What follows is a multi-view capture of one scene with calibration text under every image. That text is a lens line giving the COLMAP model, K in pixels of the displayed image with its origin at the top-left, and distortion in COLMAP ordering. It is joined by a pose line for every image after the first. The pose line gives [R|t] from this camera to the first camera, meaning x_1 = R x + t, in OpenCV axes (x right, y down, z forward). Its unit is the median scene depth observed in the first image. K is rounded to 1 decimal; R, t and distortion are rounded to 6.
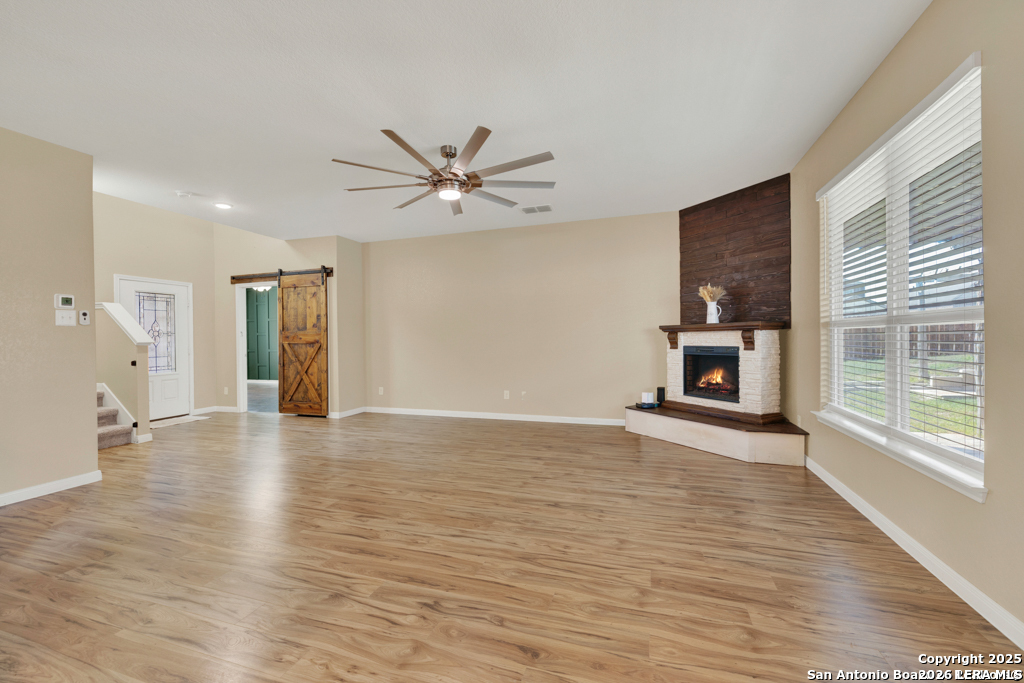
lens RADIAL K [[433.1, 0, 512.0], [0, 433.1, 341.5], [0, 0, 1]] dist [-0.003285, 0.000062]
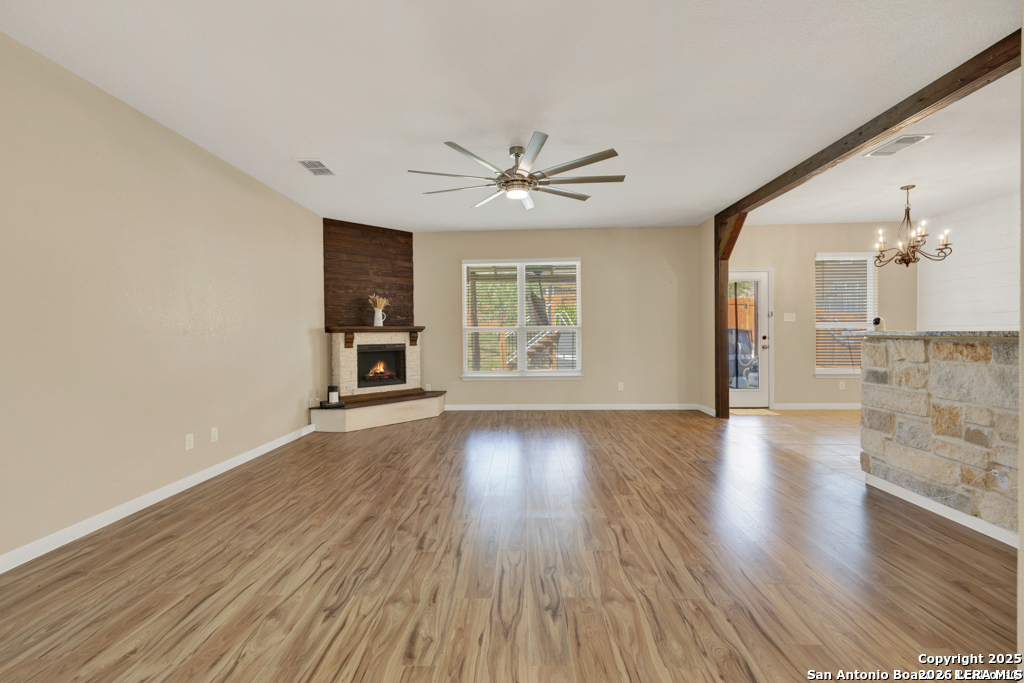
lens RADIAL K [[427.3, 0, 507.1], [0, 427.3, 338.6], [0, 0, 1]] dist [0.002208, 0.000325]
pose [[-0.280721, 0.005472, 0.959774, -0.919206], [0.024193, 0.999706, 0.001376, 0.001754], [-0.959485, 0.023606, -0.280771, 1.086377]]
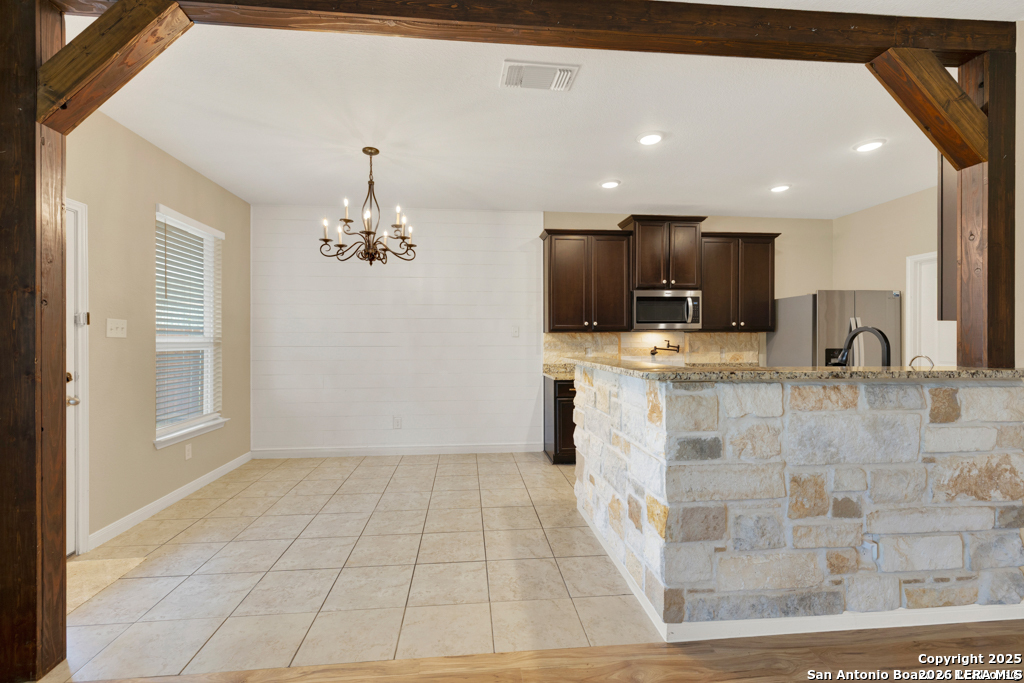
lens RADIAL K [[442.3, 0, 504.7], [0, 442.3, 339.8], [0, 0, 1]] dist [0.001170, 0.000520]
pose [[-0.915660, 0.014907, -0.401678, -0.053159], [0.009540, 0.999837, 0.015360, -0.032620], [0.401841, 0.010233, -0.915652, 0.604015]]
